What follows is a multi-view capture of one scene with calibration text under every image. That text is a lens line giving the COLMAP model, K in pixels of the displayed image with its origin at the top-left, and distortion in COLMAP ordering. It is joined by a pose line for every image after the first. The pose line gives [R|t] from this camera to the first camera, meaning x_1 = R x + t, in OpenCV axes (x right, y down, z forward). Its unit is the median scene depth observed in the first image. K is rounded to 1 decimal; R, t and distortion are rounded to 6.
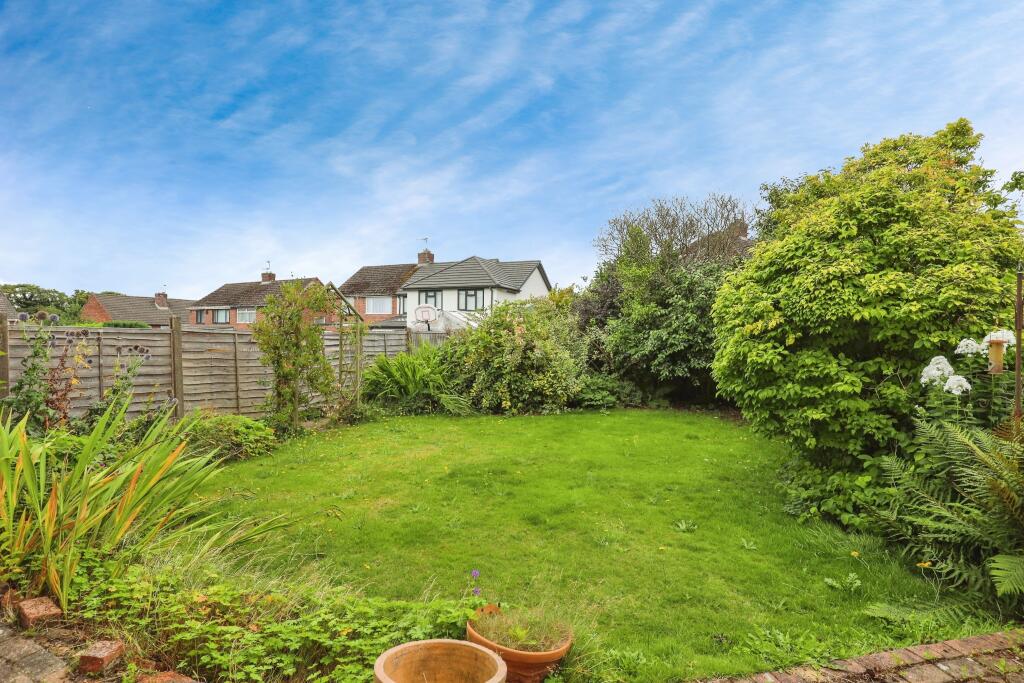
lens RADIAL K [[480.8, 0, 514.4], [0, 480.8, 354.6], [0, 0, 1]] dist [-0.029238, 0.000406]
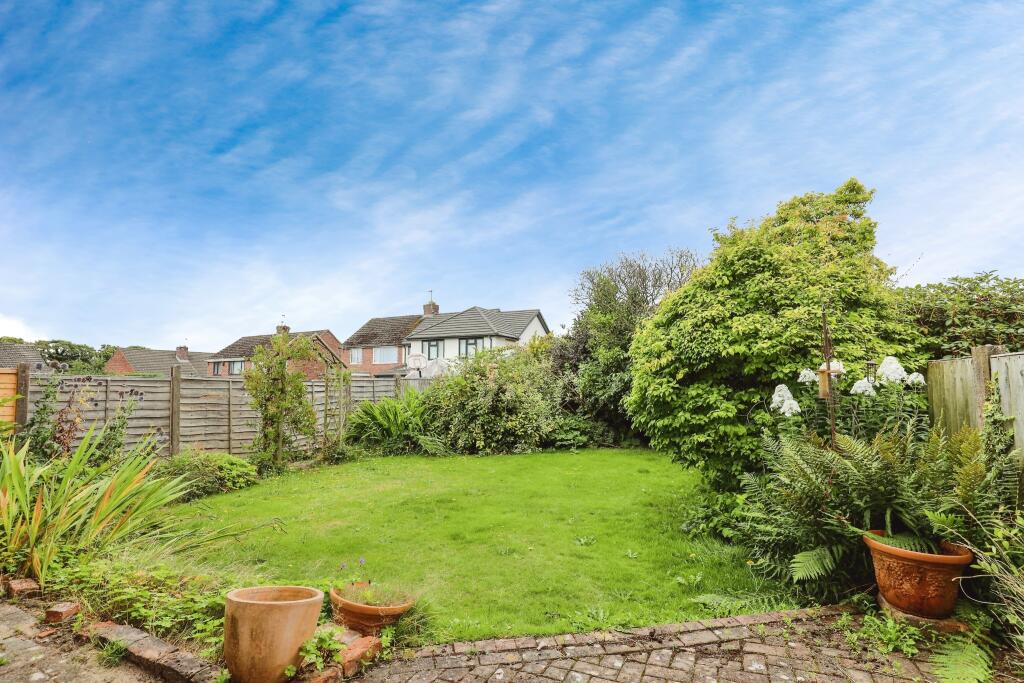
lens RADIAL K [[480.8, 0, 514.4], [0, 480.8, 354.6], [0, 0, 1]] dist [-0.029238, 0.000406]
pose [[0.999331, -0.017204, -0.032262, 0.112861], [0.013891, 0.994866, -0.100245, 0.015642], [0.033821, 0.099730, 0.994440, -0.085989]]
